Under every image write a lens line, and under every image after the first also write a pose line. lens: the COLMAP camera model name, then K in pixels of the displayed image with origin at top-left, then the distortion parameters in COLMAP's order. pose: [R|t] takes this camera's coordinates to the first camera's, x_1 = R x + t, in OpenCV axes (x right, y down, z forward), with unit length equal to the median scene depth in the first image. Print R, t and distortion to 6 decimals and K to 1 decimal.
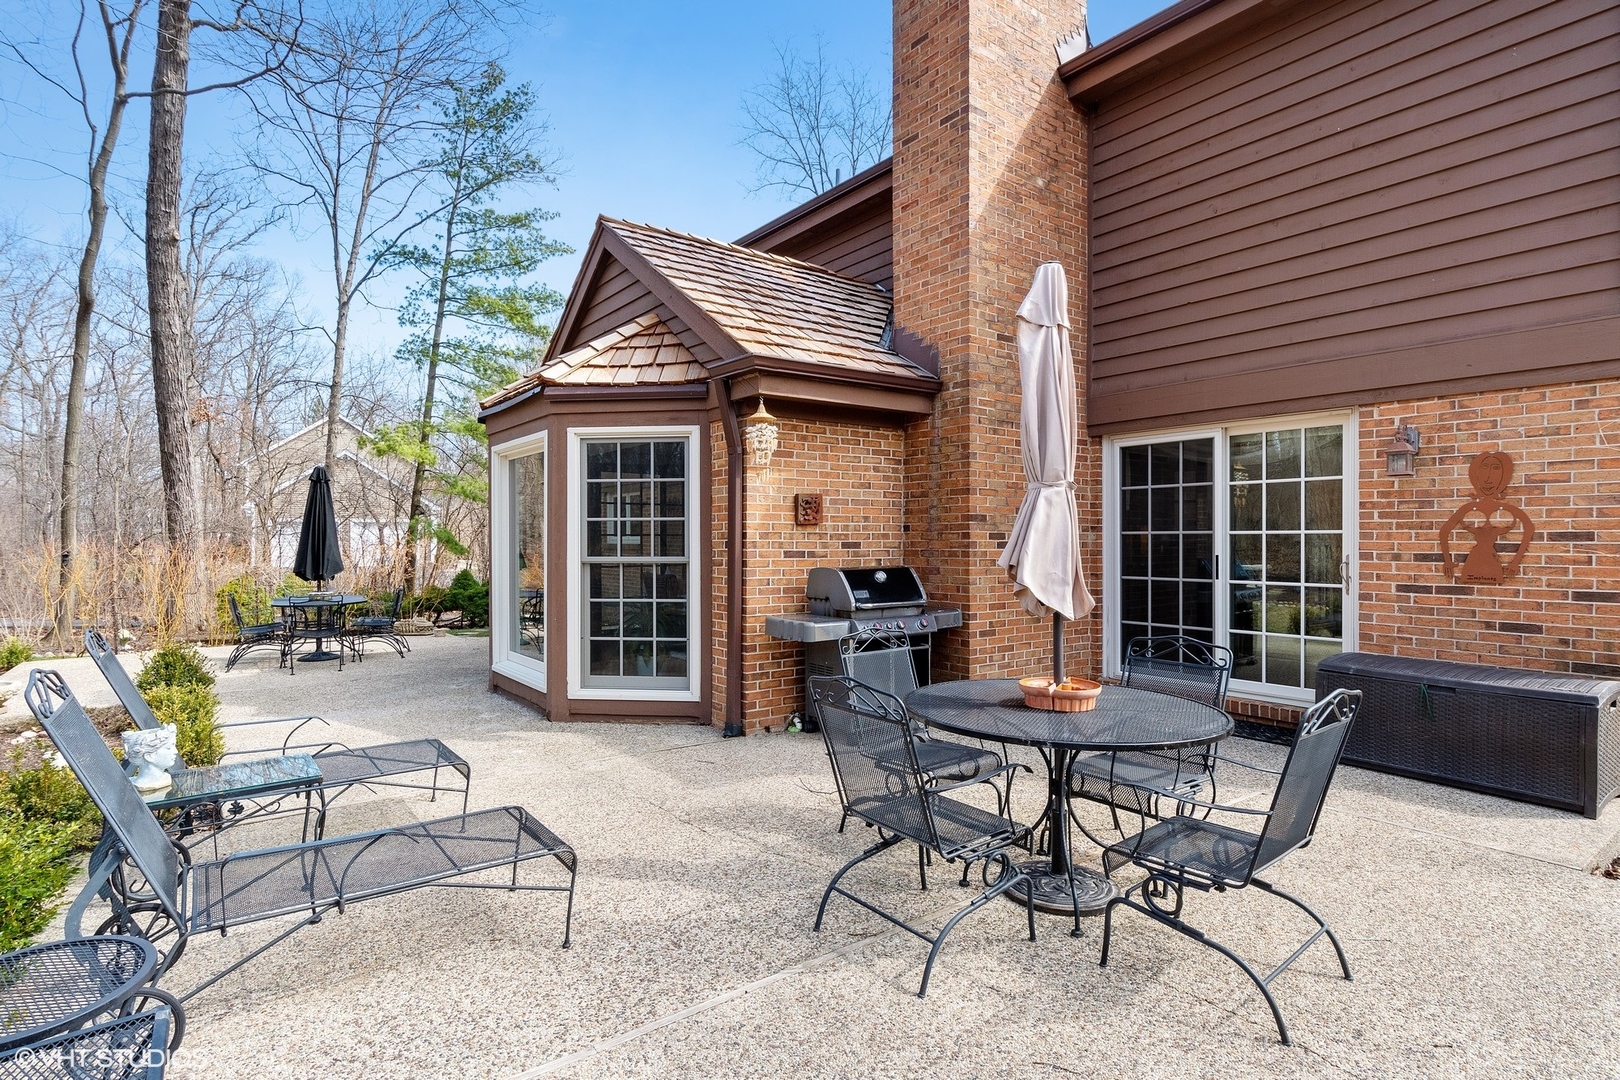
lens RADIAL K [[828.0, 0, 802.0], [0, 828.0, 541.5], [0, 0, 1]] dist [-0.001784, 0.000127]
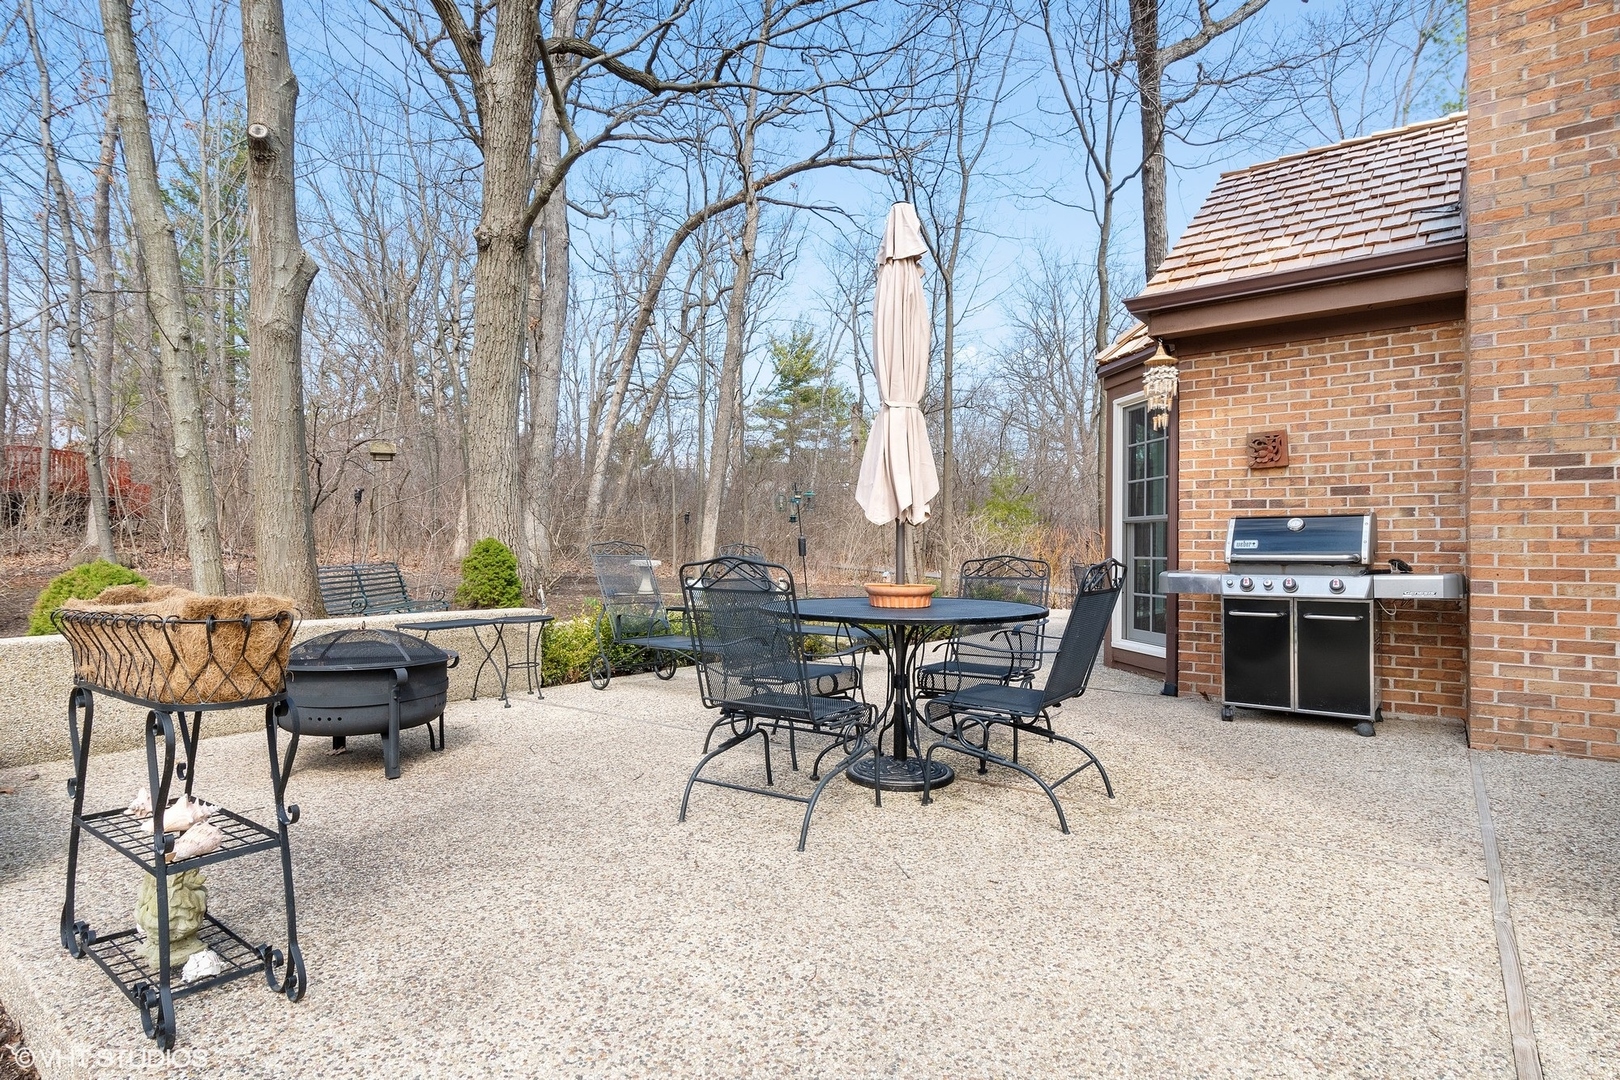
lens RADIAL K [[828.0, 0, 803.3], [0, 828.0, 543.9], [0, 0, 1]] dist [-0.001784, 0.000127]
pose [[0.299761, -0.002142, -0.954012, 0.673730], [-0.001076, 0.999996, -0.002583, 0.059667], [0.954014, 0.001801, 0.299758, 0.293095]]
